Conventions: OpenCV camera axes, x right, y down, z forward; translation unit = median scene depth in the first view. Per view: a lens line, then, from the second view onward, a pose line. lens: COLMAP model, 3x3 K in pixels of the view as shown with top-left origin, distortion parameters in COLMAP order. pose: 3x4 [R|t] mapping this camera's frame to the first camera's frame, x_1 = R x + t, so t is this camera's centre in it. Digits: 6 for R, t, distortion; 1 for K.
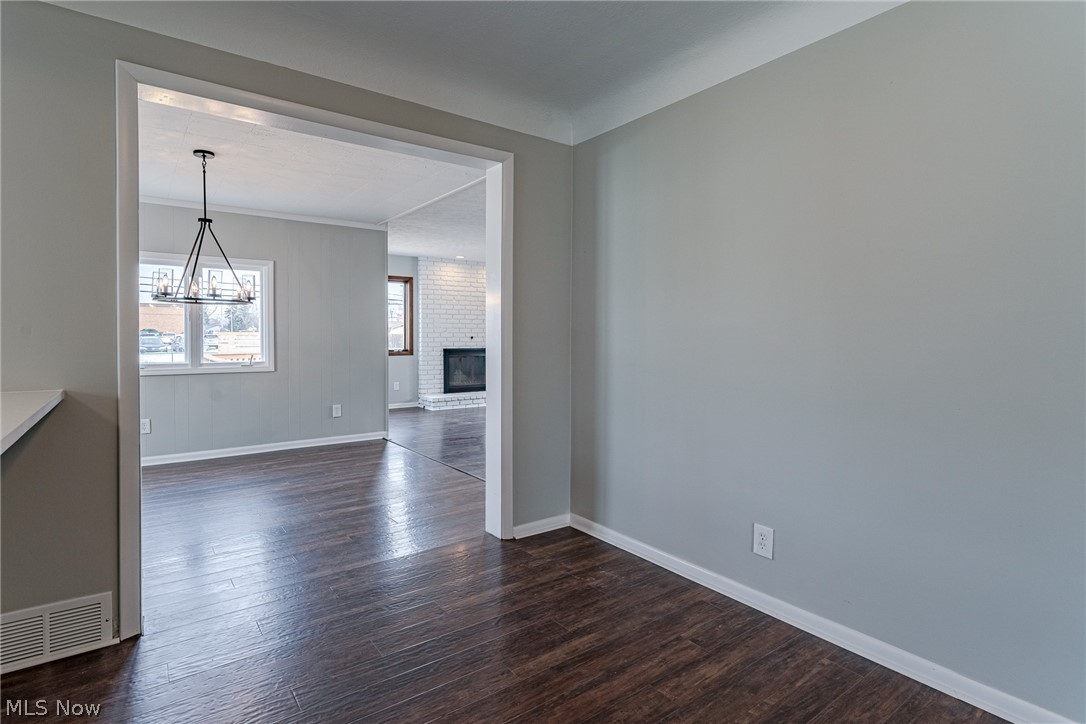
lens RADIAL K [[514.6, 0, 539.1], [0, 514.6, 354.6], [0, 0, 1]] dist [0.000638, -0.000757]
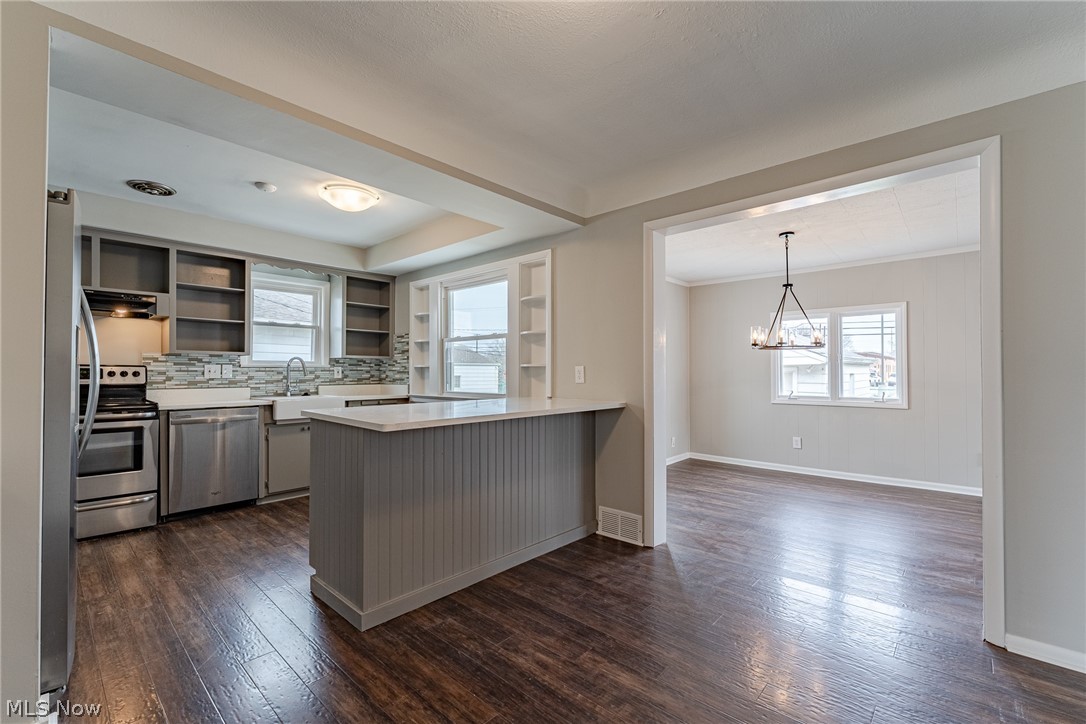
lens RADIAL K [[465.2, 0, 537.4], [0, 465.2, 366.9], [0, 0, 1]] dist [-0.015238, 0.000887]
pose [[0.208018, -0.012155, -0.978049, 0.180982], [-0.039159, 0.999018, -0.020744, -0.002392], [0.977341, 0.042614, 0.207338, 0.076963]]
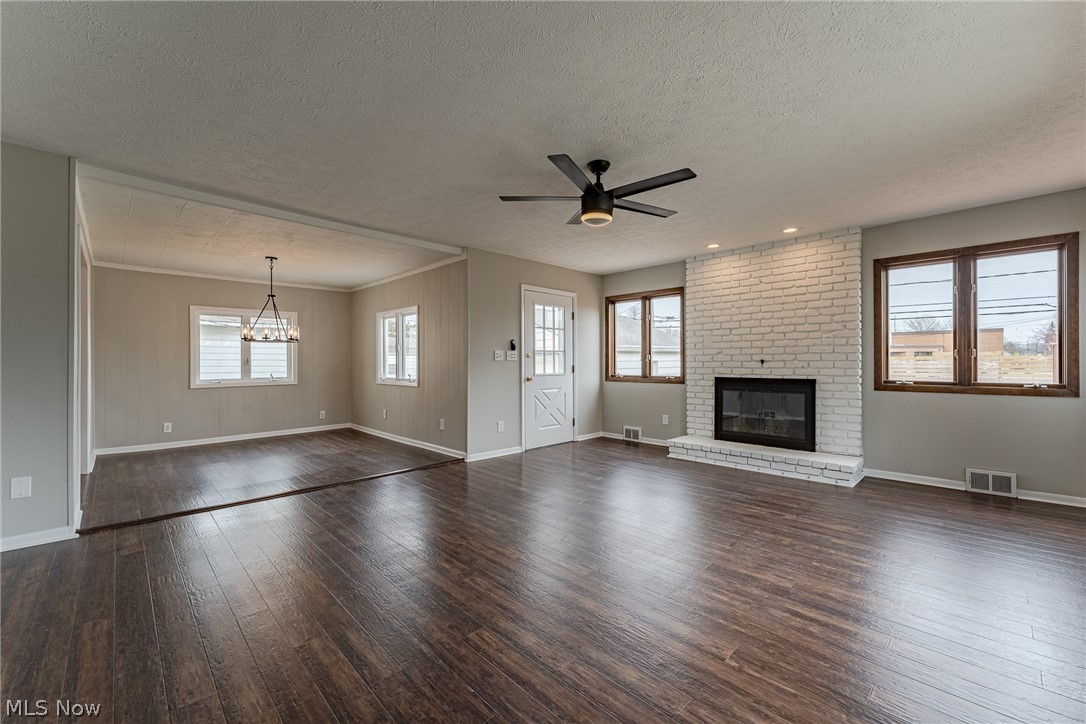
lens RADIAL K [[443.0, 0, 537.5], [0, 443.0, 365.3], [0, 0, 1]] dist [-0.001943, 0.000570]
pose [[0.143041, 0.007401, -0.989689, 0.401216], [-0.033288, 0.999442, 0.002662, -0.021730], [0.989157, 0.032564, 0.143207, 0.675247]]
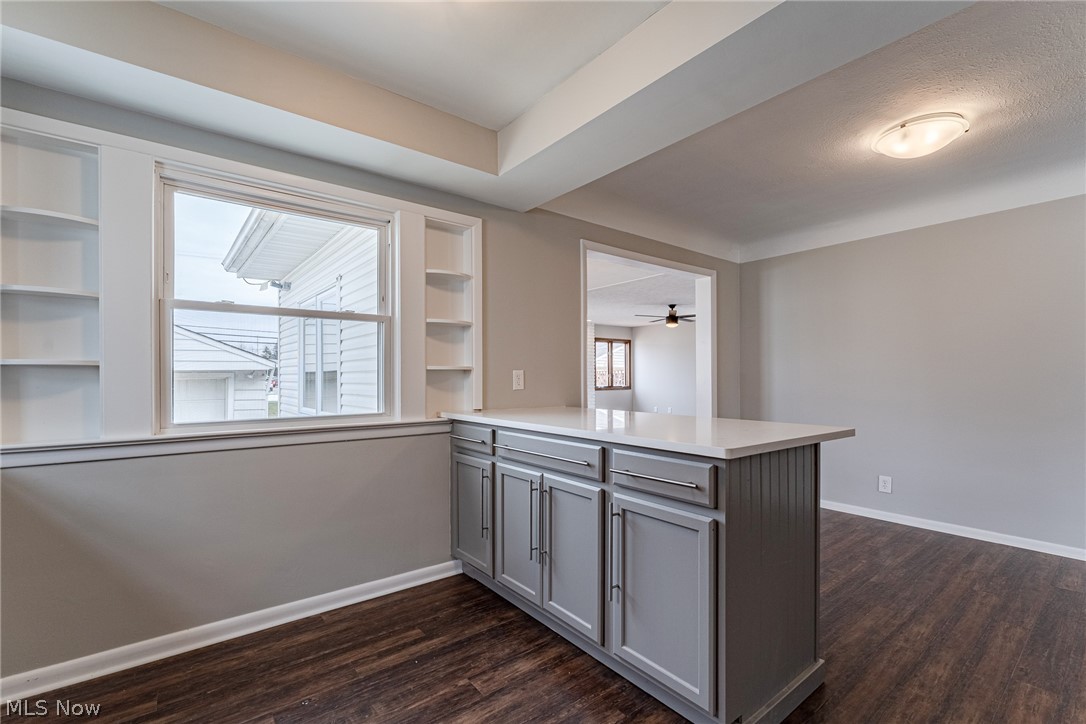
lens RADIAL K [[473.0, 0, 541.4], [0, 473.0, 377.7], [0, 0, 1]] dist [-0.006439, 0.000816]
pose [[0.998625, -0.005640, 0.052113, -0.270351], [0.007584, 0.999280, -0.037187, 0.007663], [-0.051866, 0.037531, 0.997949, -0.200268]]
